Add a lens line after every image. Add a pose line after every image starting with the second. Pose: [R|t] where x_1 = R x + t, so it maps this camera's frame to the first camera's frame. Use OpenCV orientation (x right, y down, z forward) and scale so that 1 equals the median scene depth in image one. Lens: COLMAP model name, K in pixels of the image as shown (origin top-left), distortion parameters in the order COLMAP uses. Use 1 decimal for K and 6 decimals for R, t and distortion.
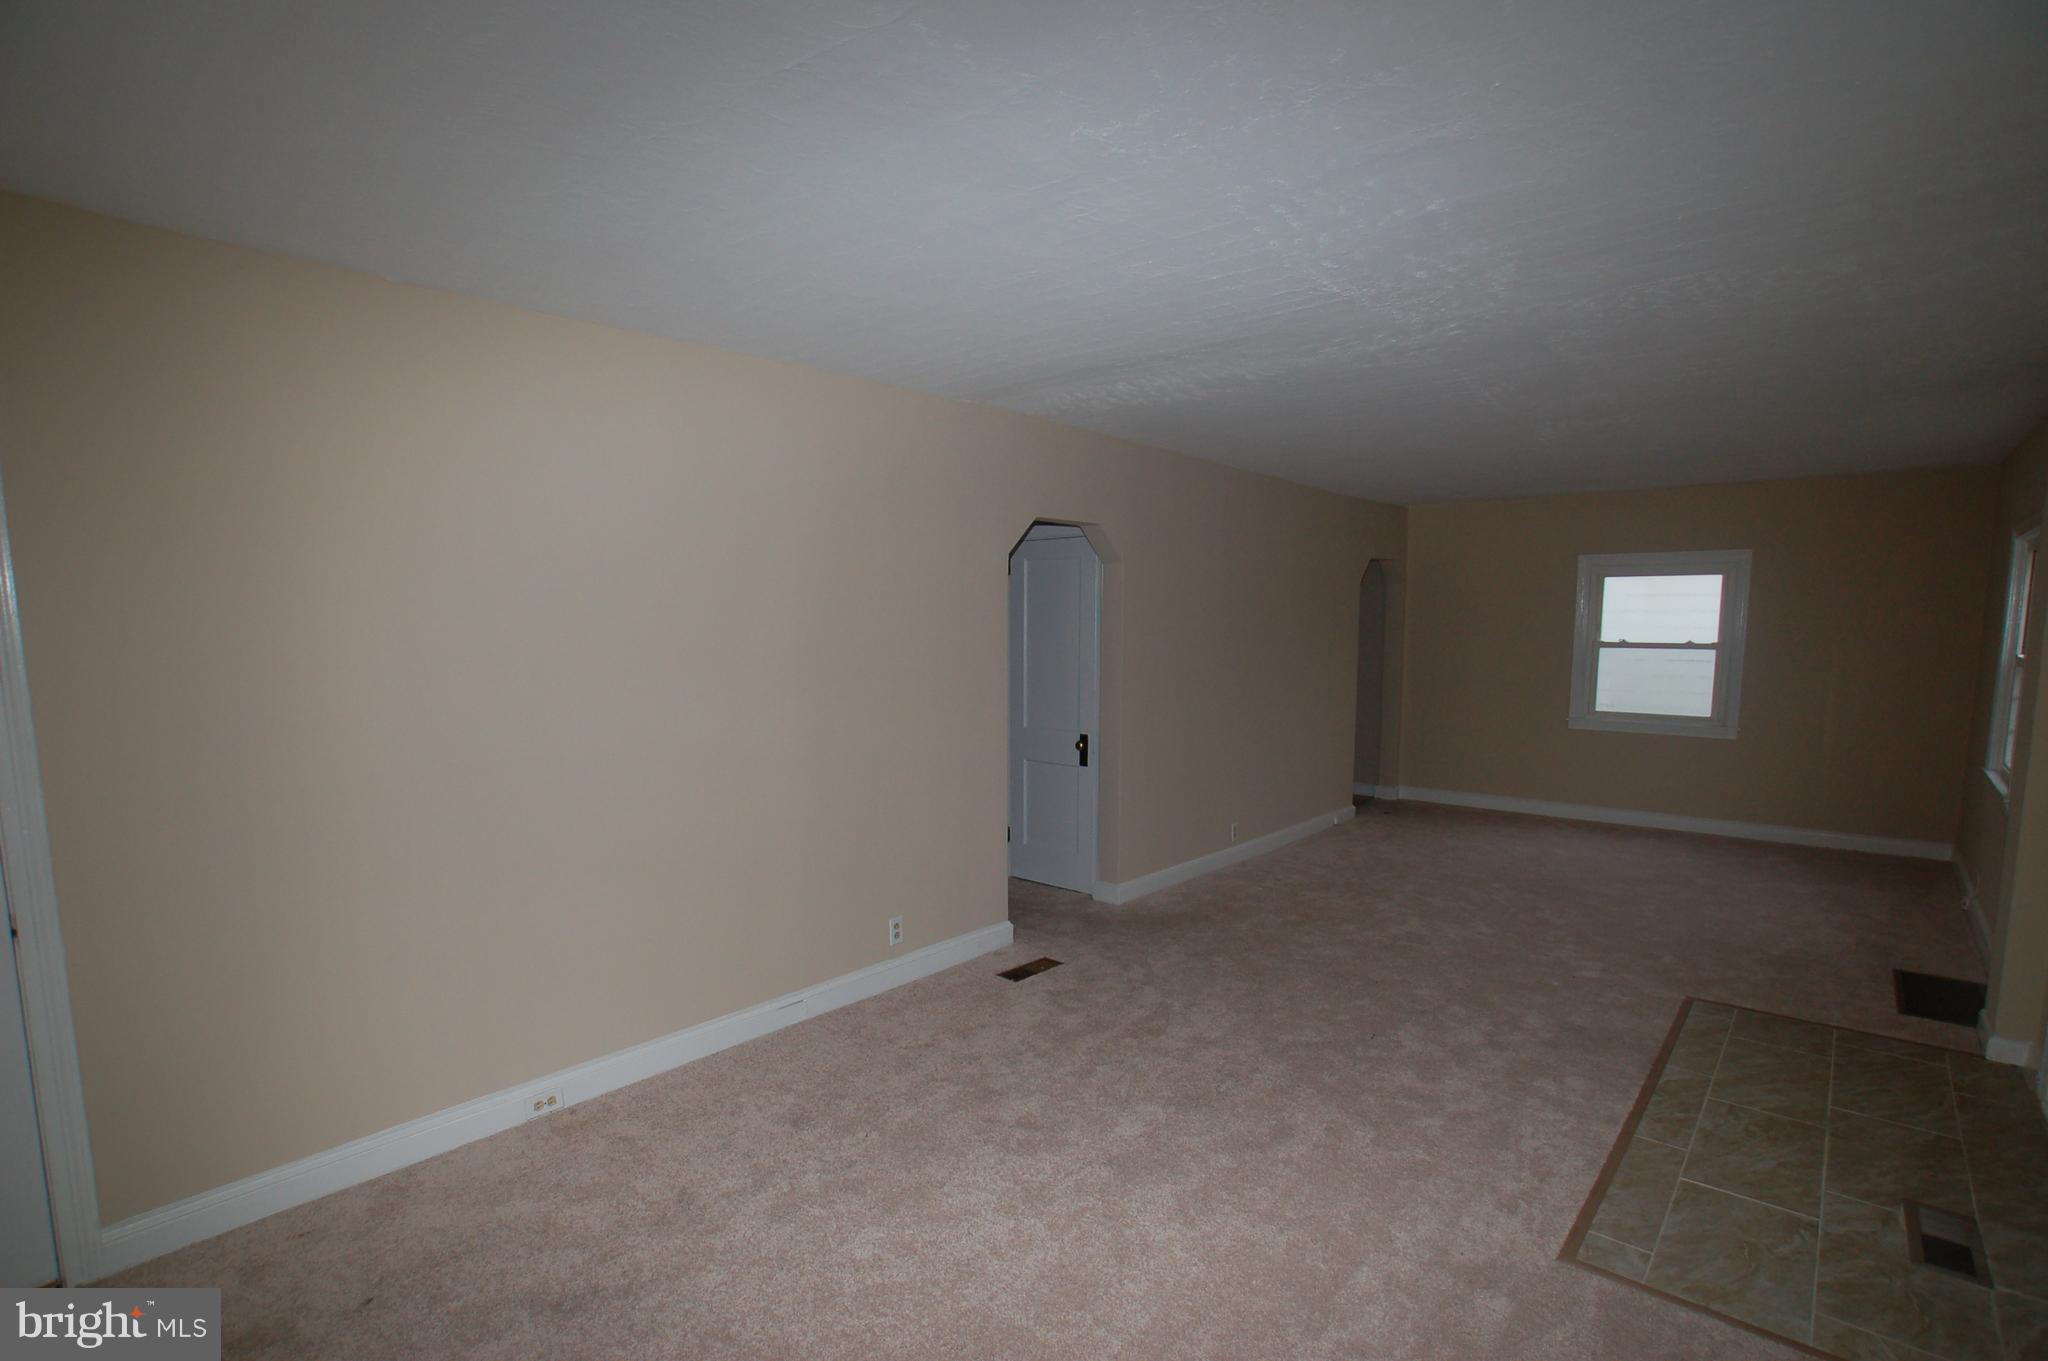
lens RADIAL K [[954.8, 0, 1023.6], [0, 954.8, 737.3], [0, 0, 1]] dist [0.000624, 0.000248]
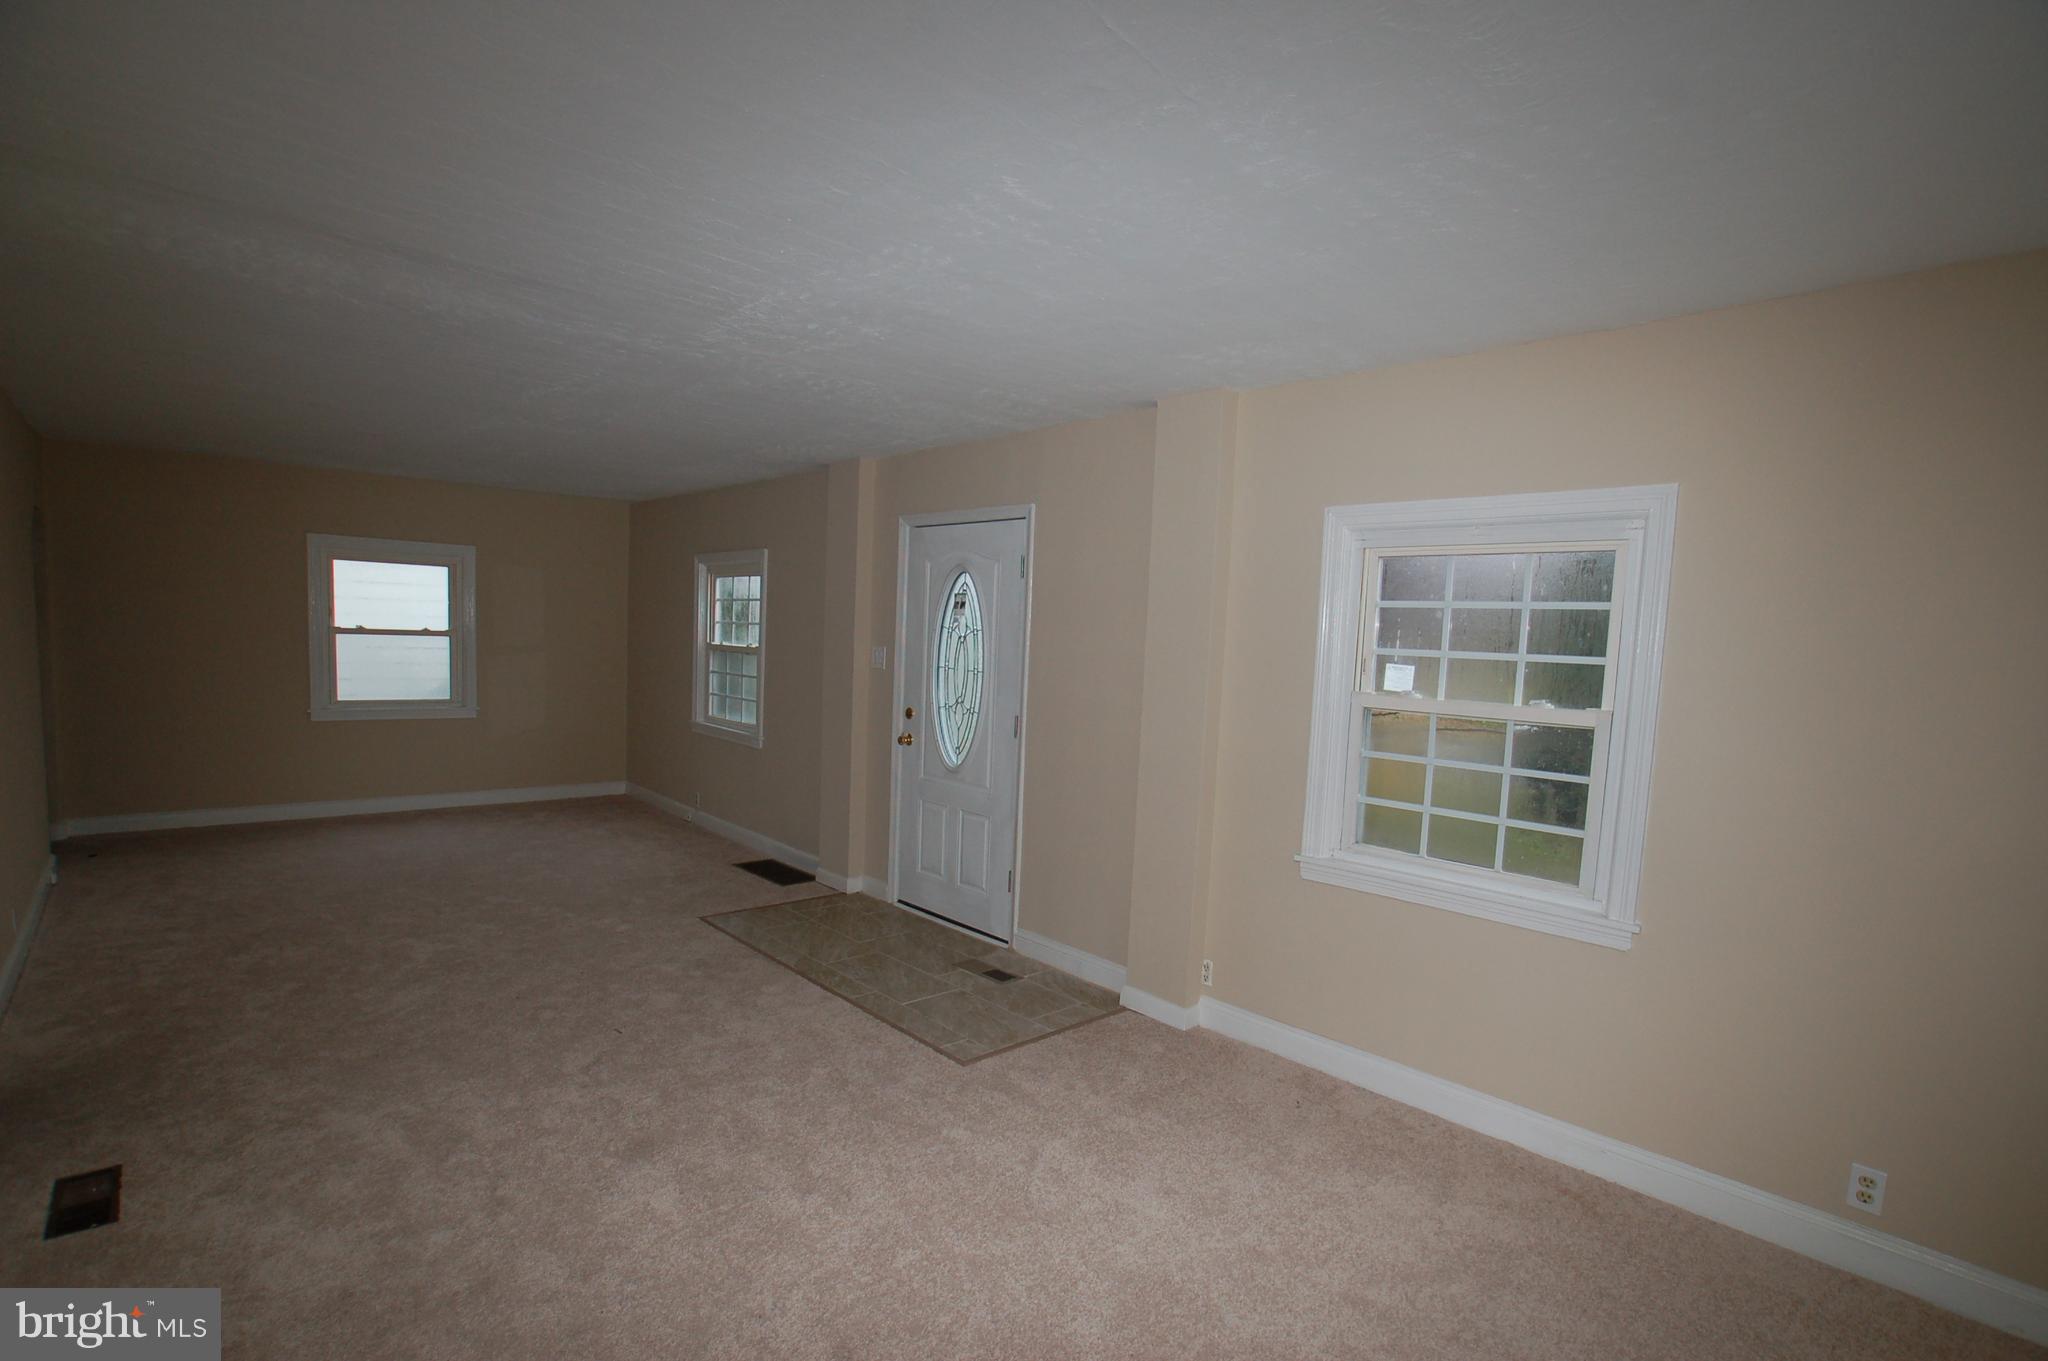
lens RADIAL K [[981.0, 0, 1024.6], [0, 981.0, 709.2], [0, 0, 1]] dist [-0.035747, 0.000531]
pose [[0.156971, -0.069010, 0.985189, -0.252555], [0.082509, 0.994985, 0.056550, -0.018587], [-0.984151, 0.072411, 0.161878, 0.192701]]
